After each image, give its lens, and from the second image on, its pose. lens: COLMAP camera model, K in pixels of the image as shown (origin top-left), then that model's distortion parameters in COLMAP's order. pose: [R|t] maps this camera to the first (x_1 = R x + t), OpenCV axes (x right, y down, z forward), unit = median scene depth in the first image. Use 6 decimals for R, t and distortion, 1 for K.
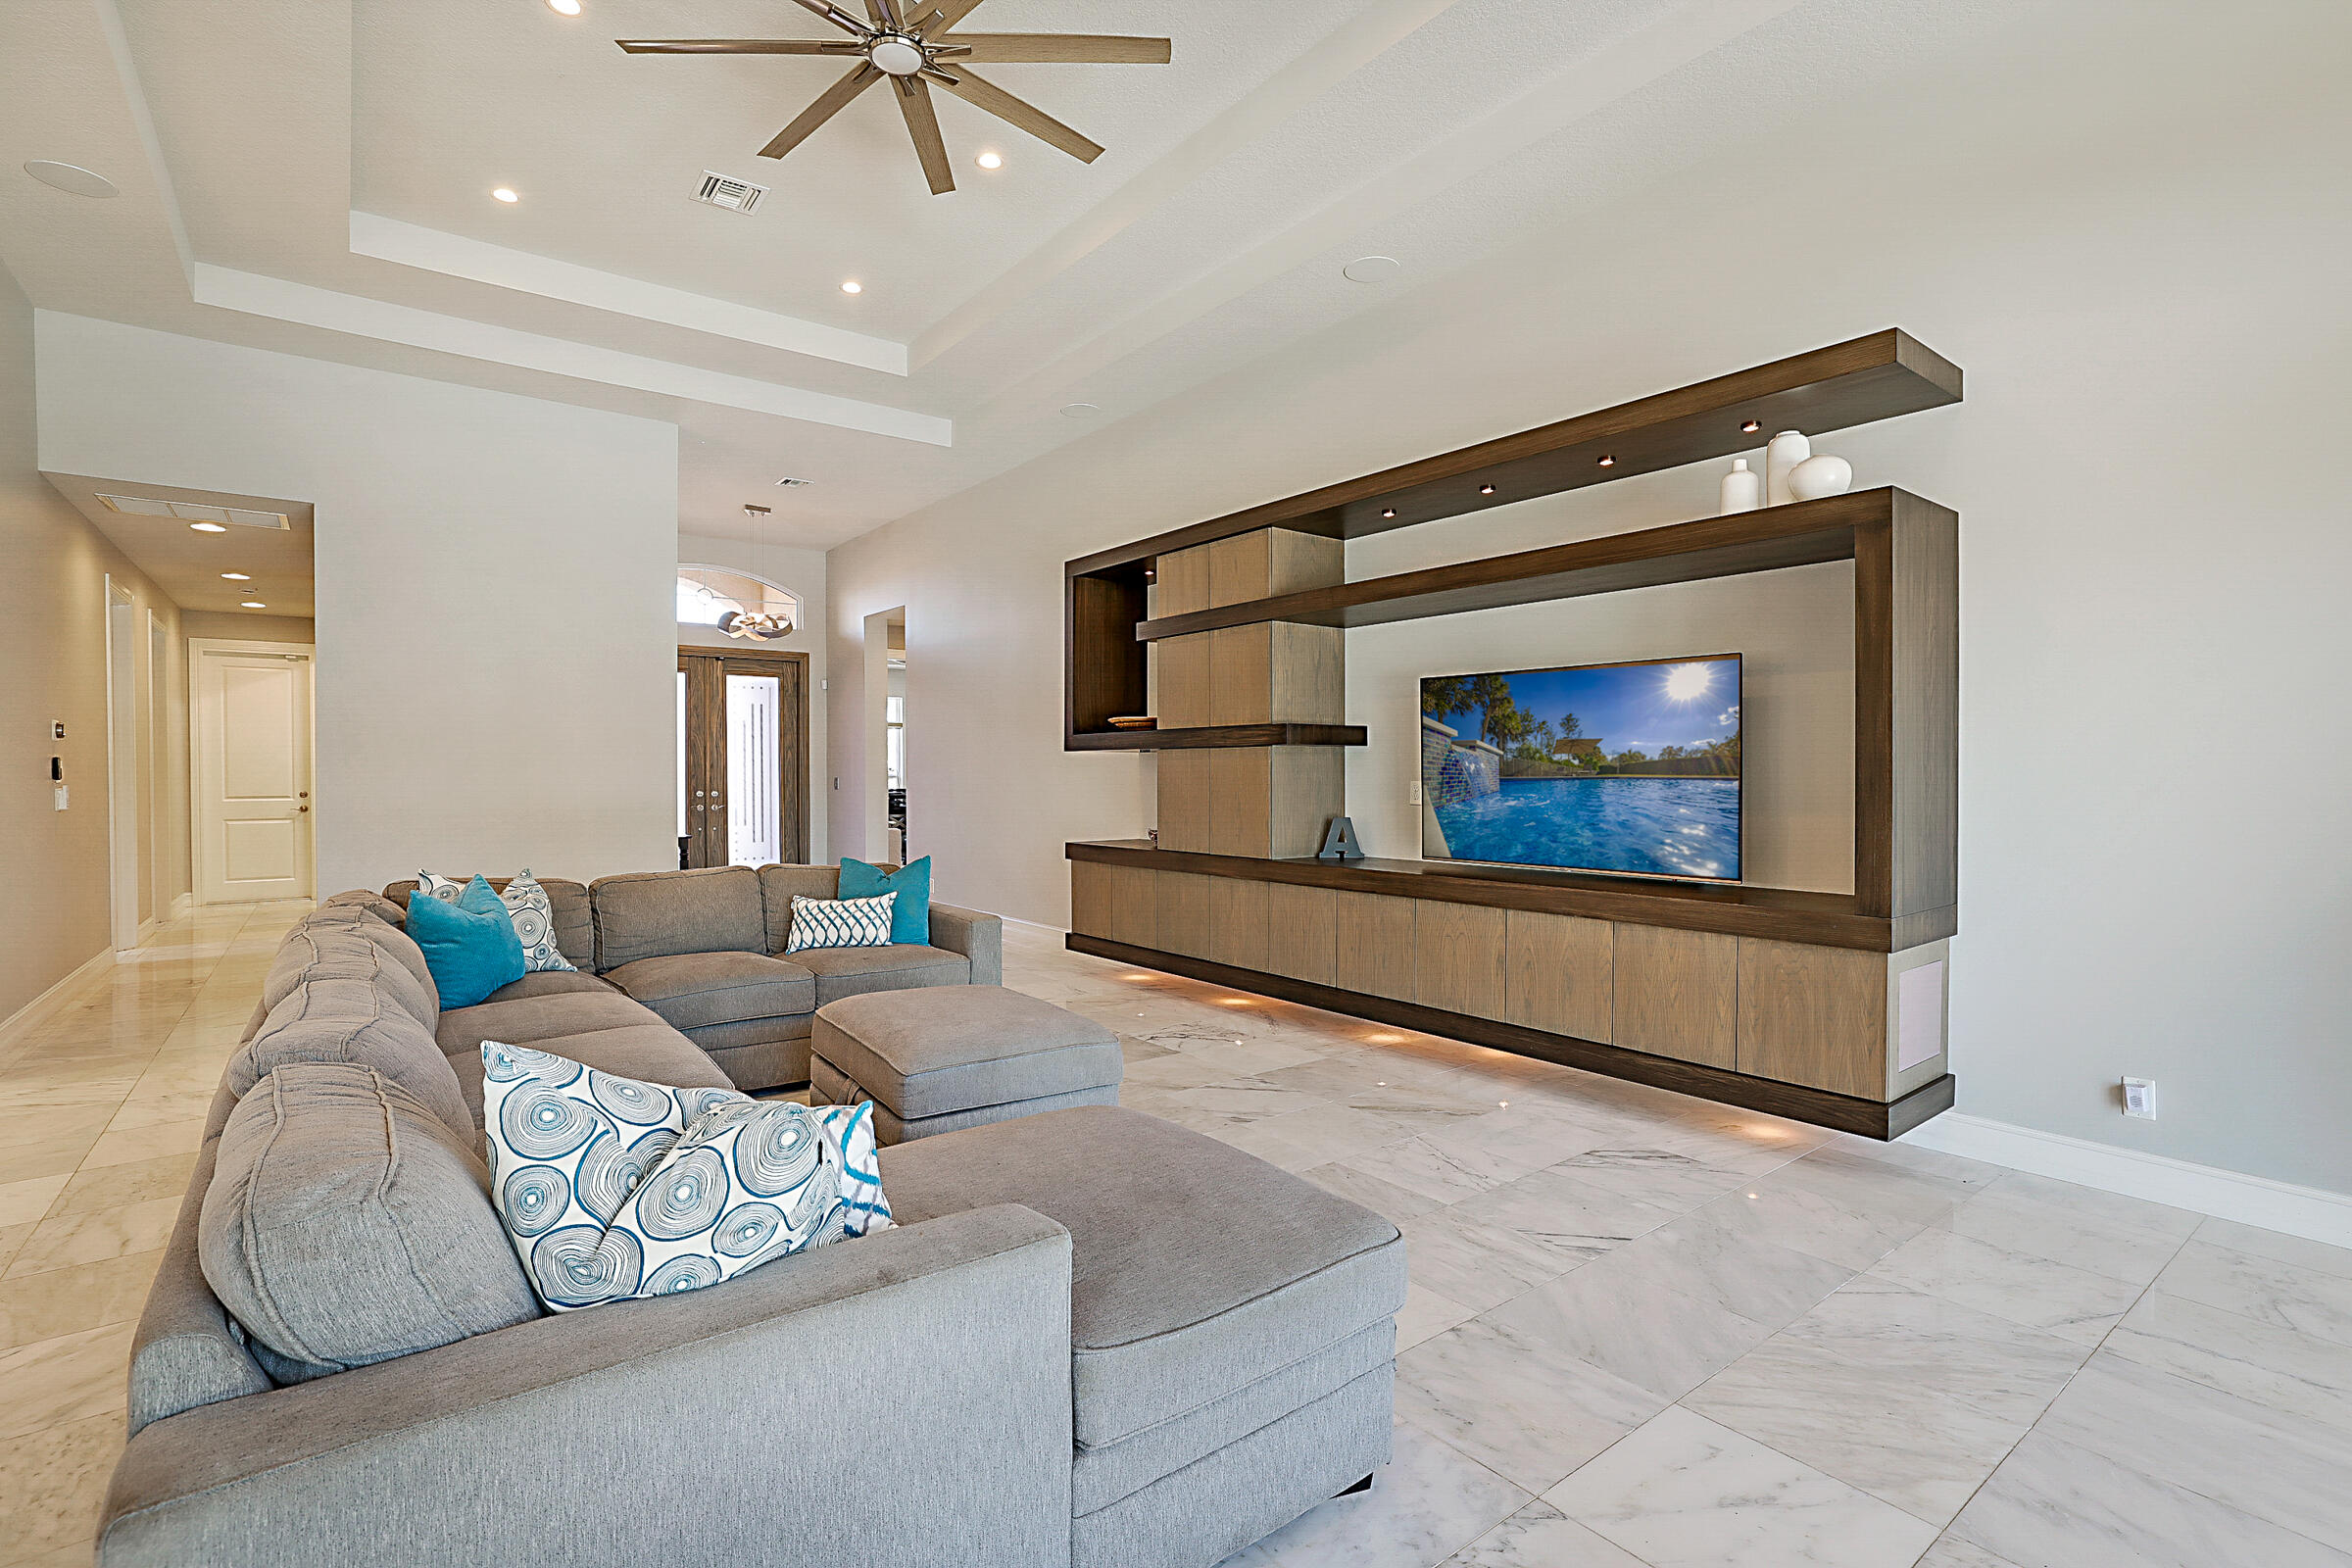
lens RADIAL K [[1098.7, 0, 1143.2], [0, 1098.7, 777.5], [0, 0, 1]] dist [-0.015897, 0.005791]
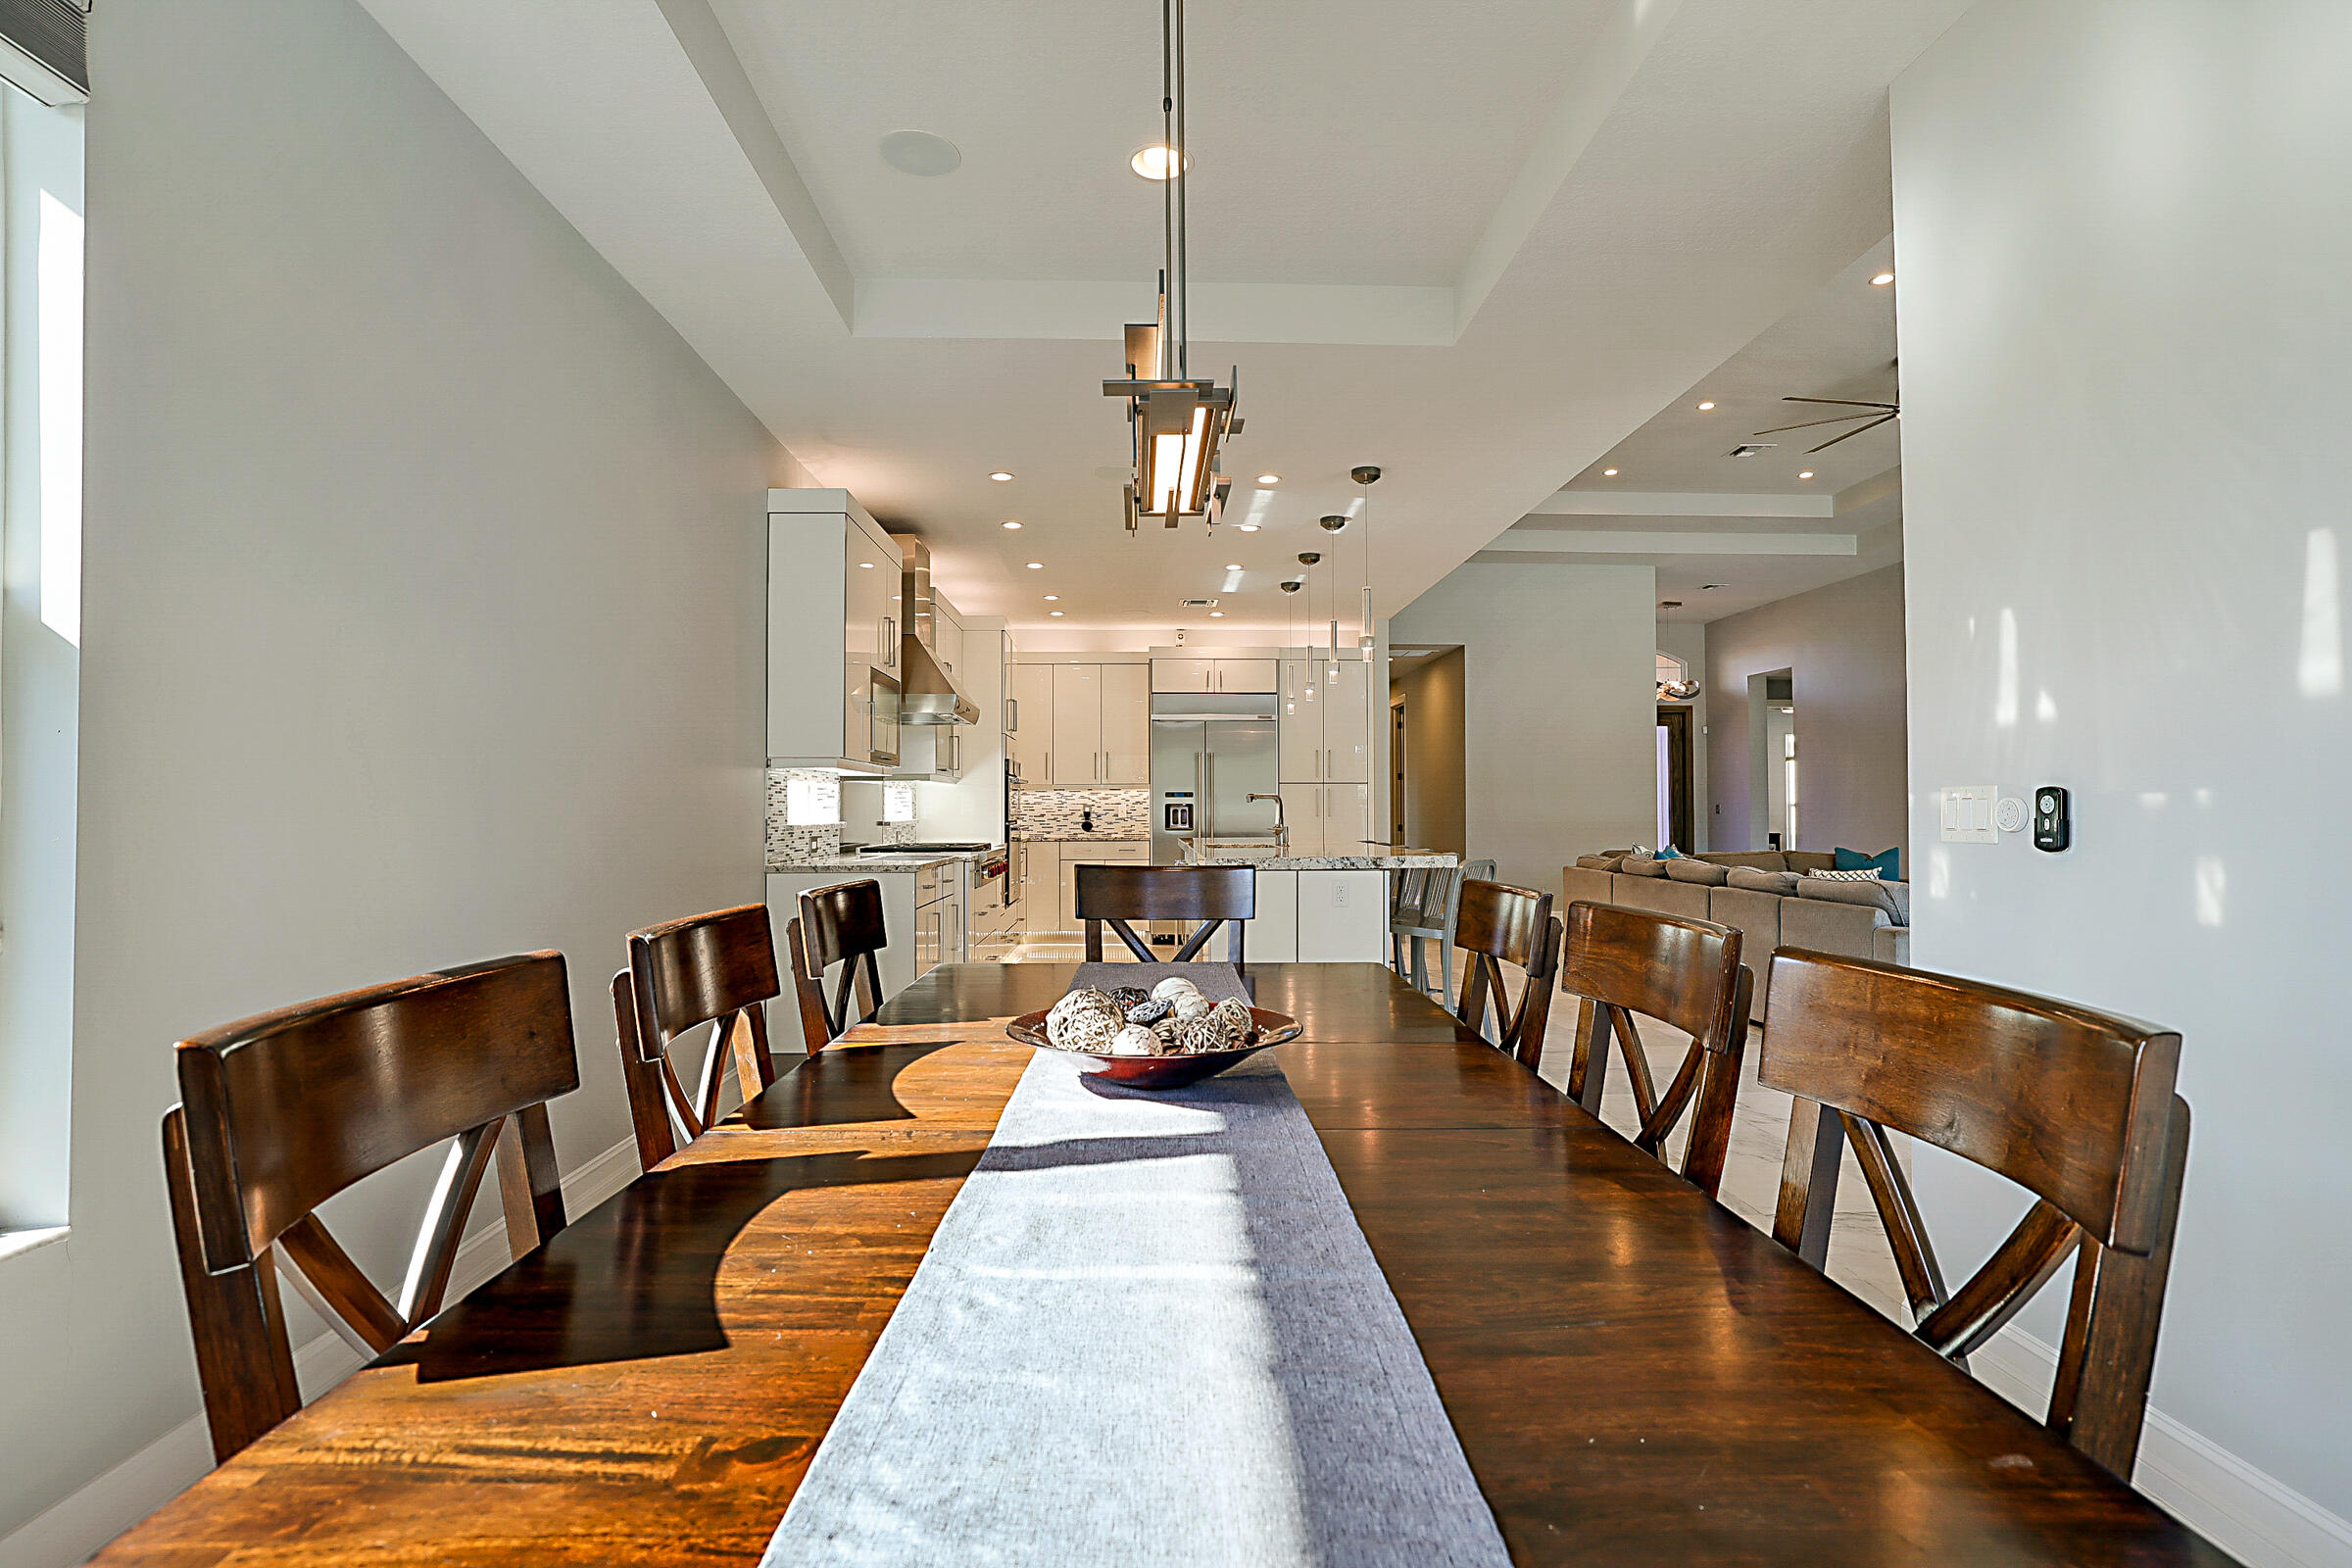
lens RADIAL K [[1098.7, 0, 1182.7], [0, 1098.7, 787.9], [0, 0, 1]] dist [-0.015897, 0.005791]
pose [[0.825726, -0.010691, -0.563970, -0.146534], [0.000157, 0.999825, -0.018723, 0.012742], [0.564072, 0.015372, 0.825583, -0.784337]]
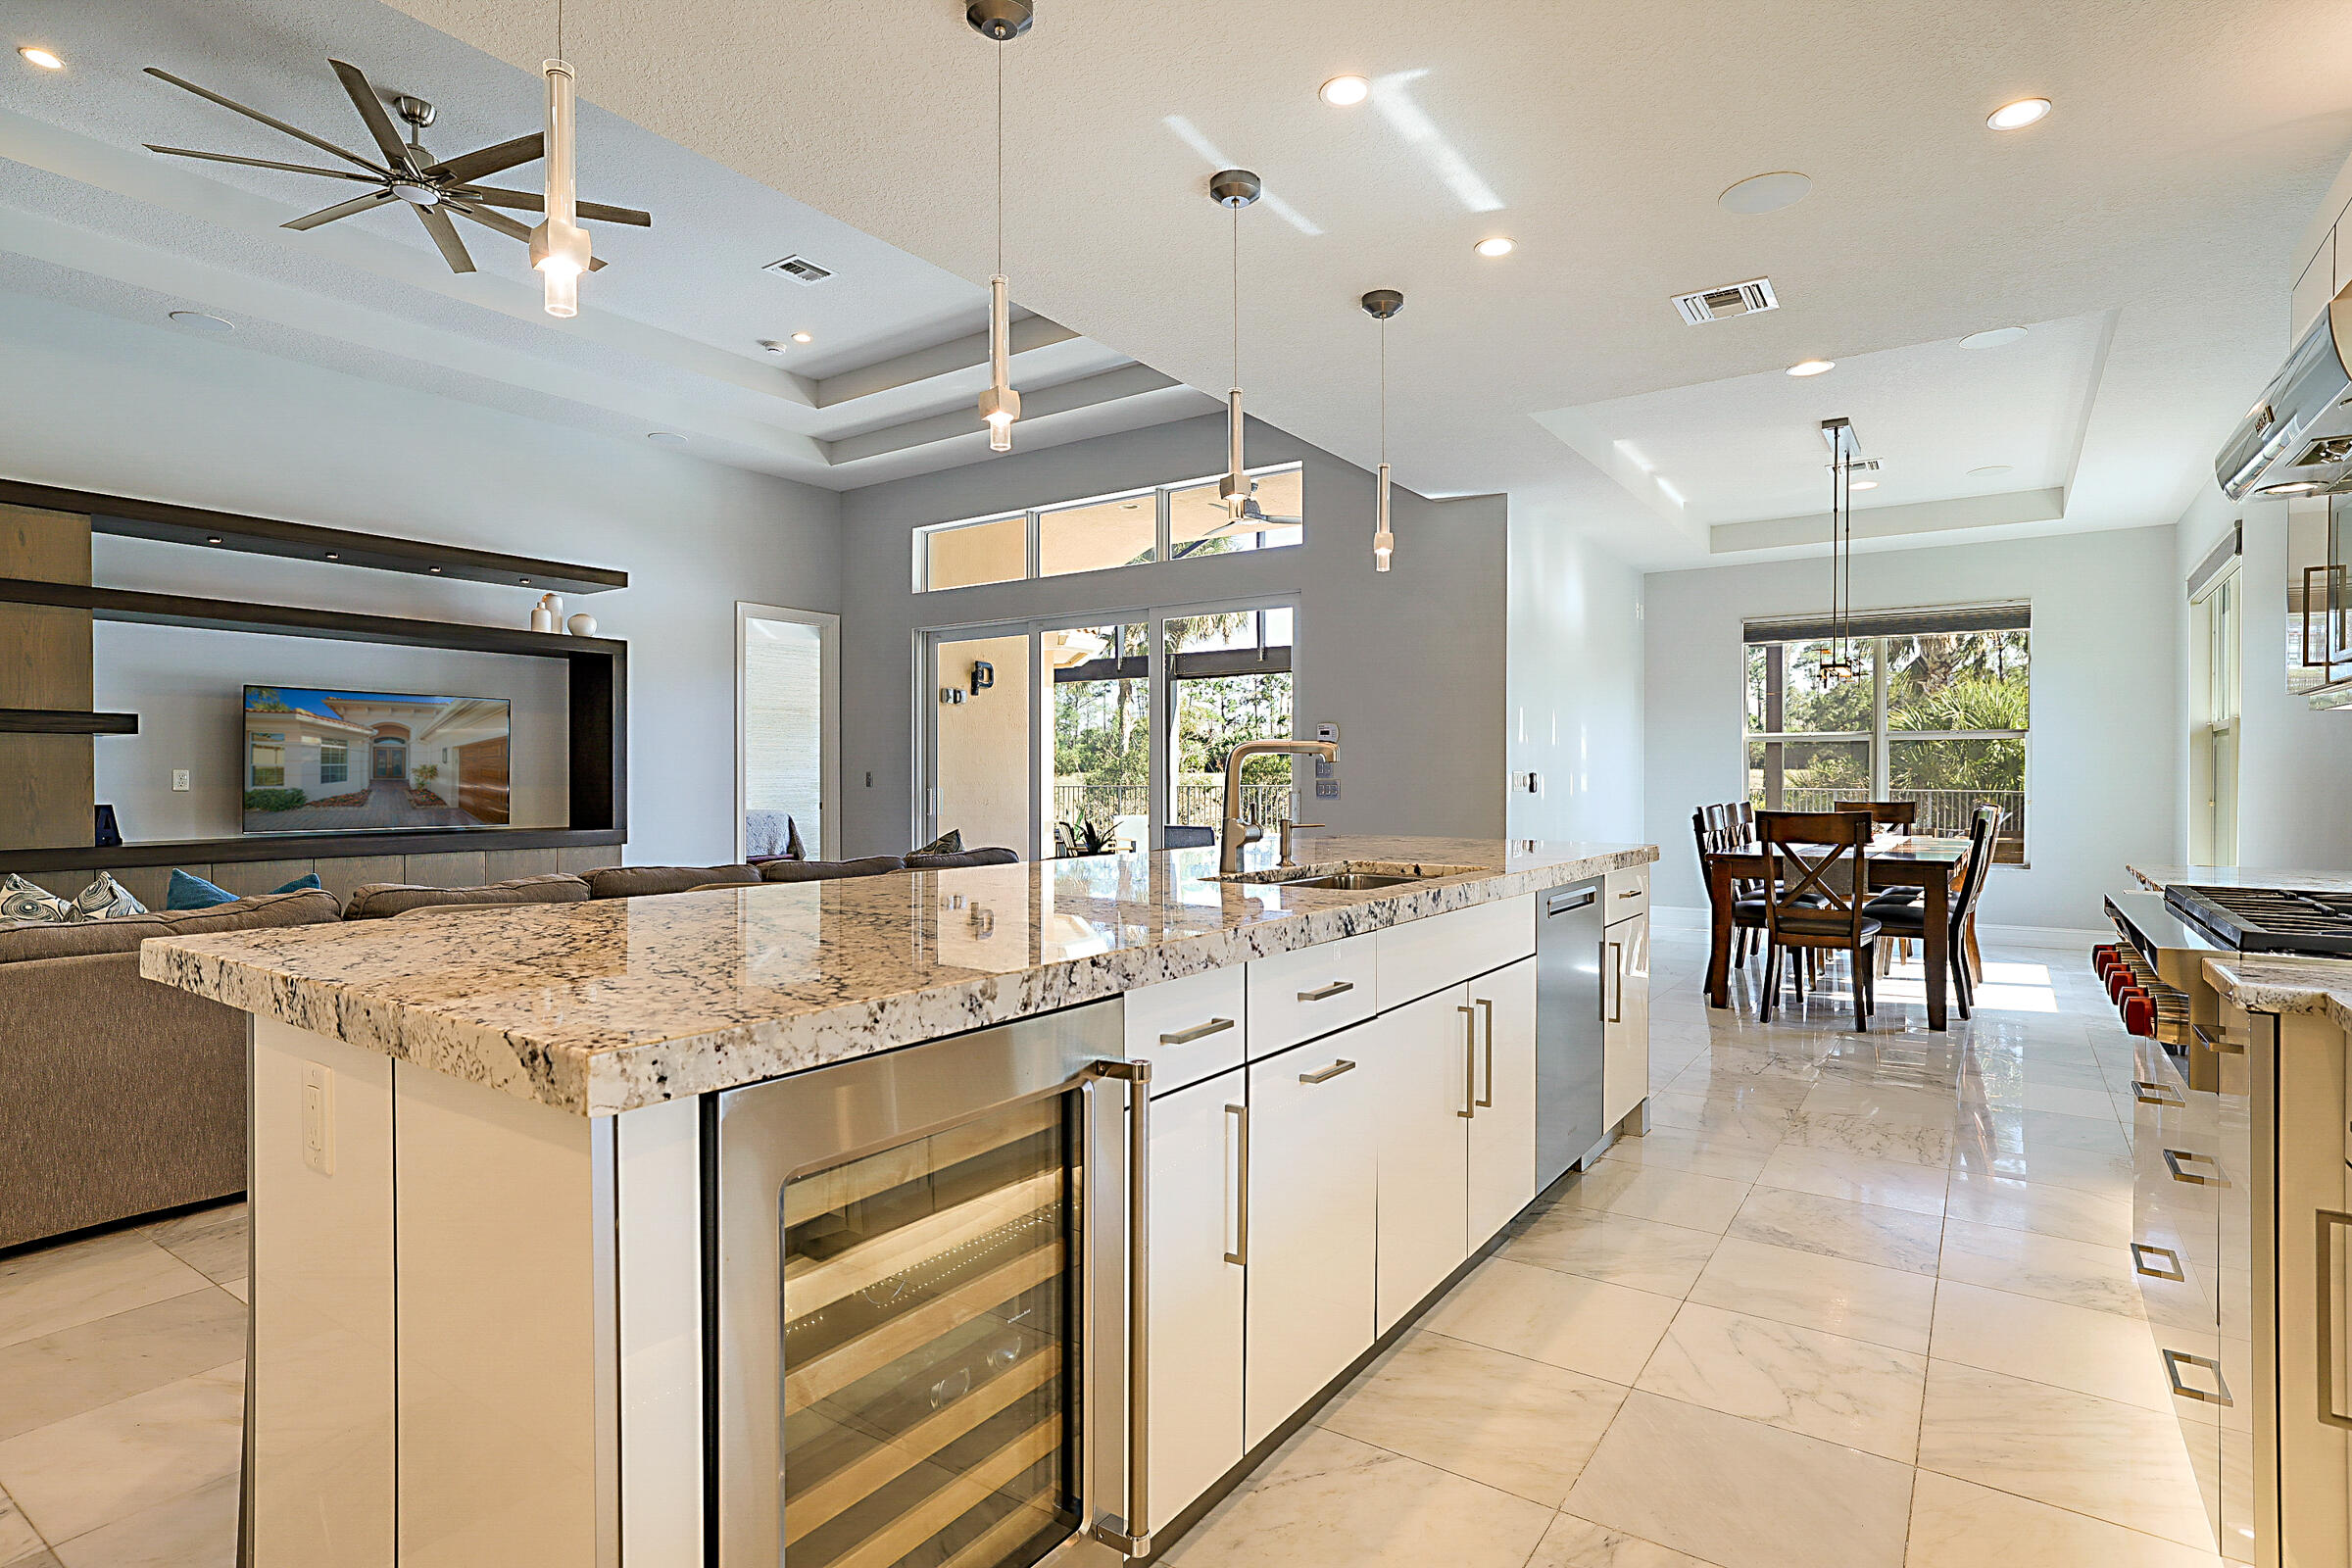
lens RADIAL K [[1214.5, 0, 1180.9], [0, 1214.5, 795.9], [0, 0, 1]] dist [-0.012470, 0.014386]
pose [[-0.327252, -0.012119, 0.944859, -1.156496], [0.004944, 0.999882, 0.014537, 0.014338], [-0.944924, 0.009429, -0.327153, 0.388392]]
